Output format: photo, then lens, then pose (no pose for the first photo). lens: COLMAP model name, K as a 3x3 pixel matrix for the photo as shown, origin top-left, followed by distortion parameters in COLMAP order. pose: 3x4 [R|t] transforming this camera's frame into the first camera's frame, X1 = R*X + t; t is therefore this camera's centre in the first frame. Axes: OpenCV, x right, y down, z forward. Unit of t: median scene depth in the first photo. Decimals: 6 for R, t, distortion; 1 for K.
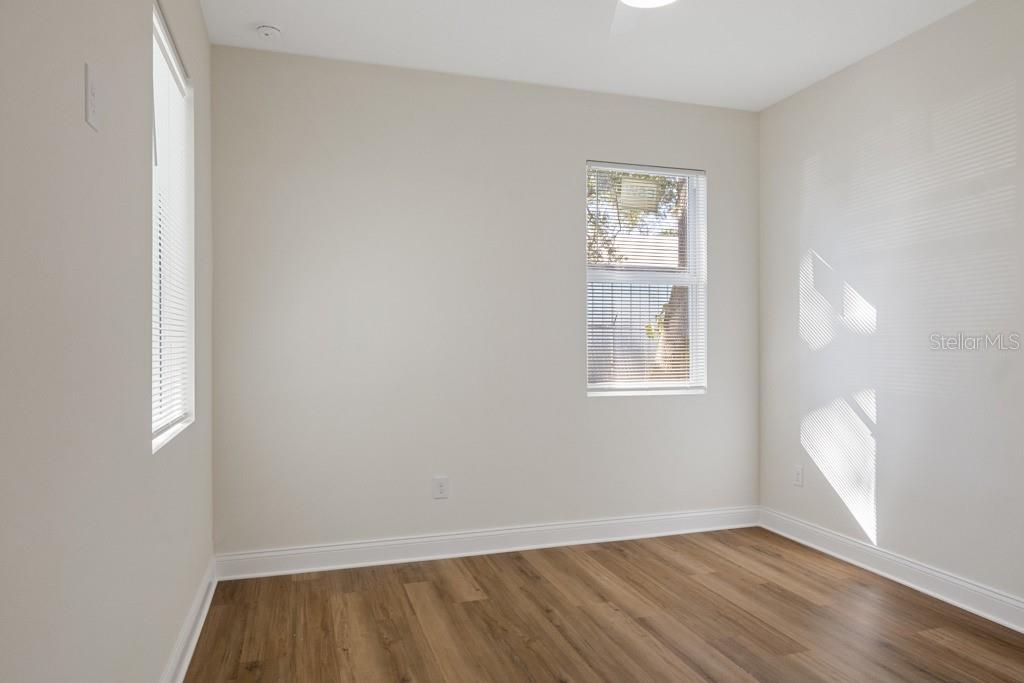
lens RADIAL K [[657.2, 0, 514.9], [0, 657.2, 341.9], [0, 0, 1]] dist [0.000023, 0.001535]
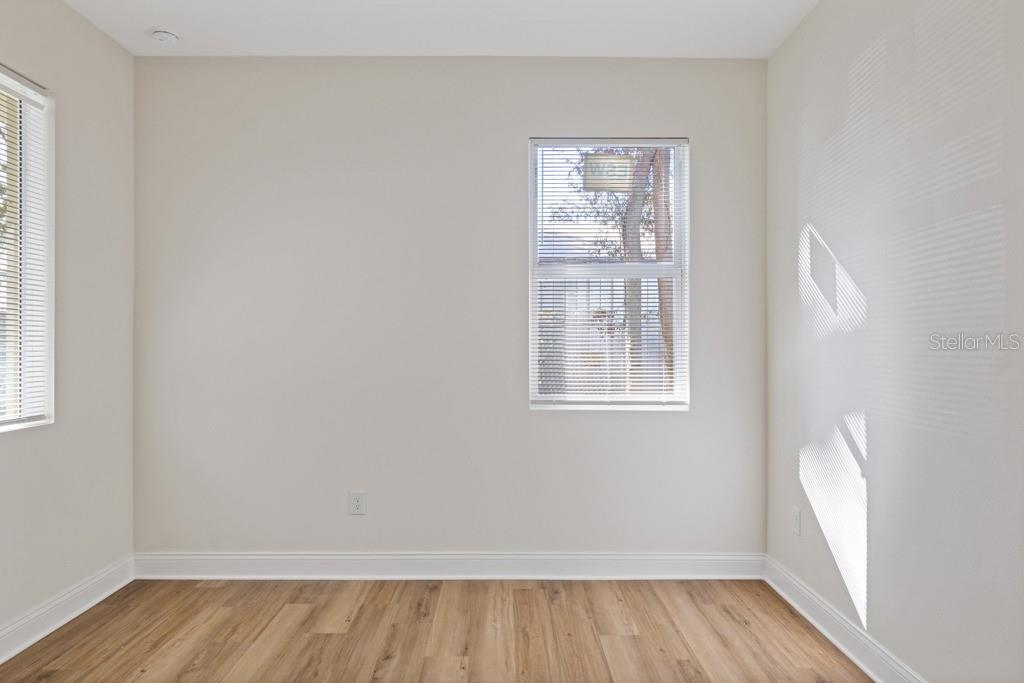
lens RADIAL K [[657.2, 0, 510.5], [0, 657.2, 341.6], [0, 0, 1]] dist [0.000023, 0.001535]
pose [[0.953576, 0.001246, -0.301149, 0.398019], [-0.002308, 0.999992, -0.003170, -0.004341], [0.301143, 0.003718, 0.953572, 0.188220]]
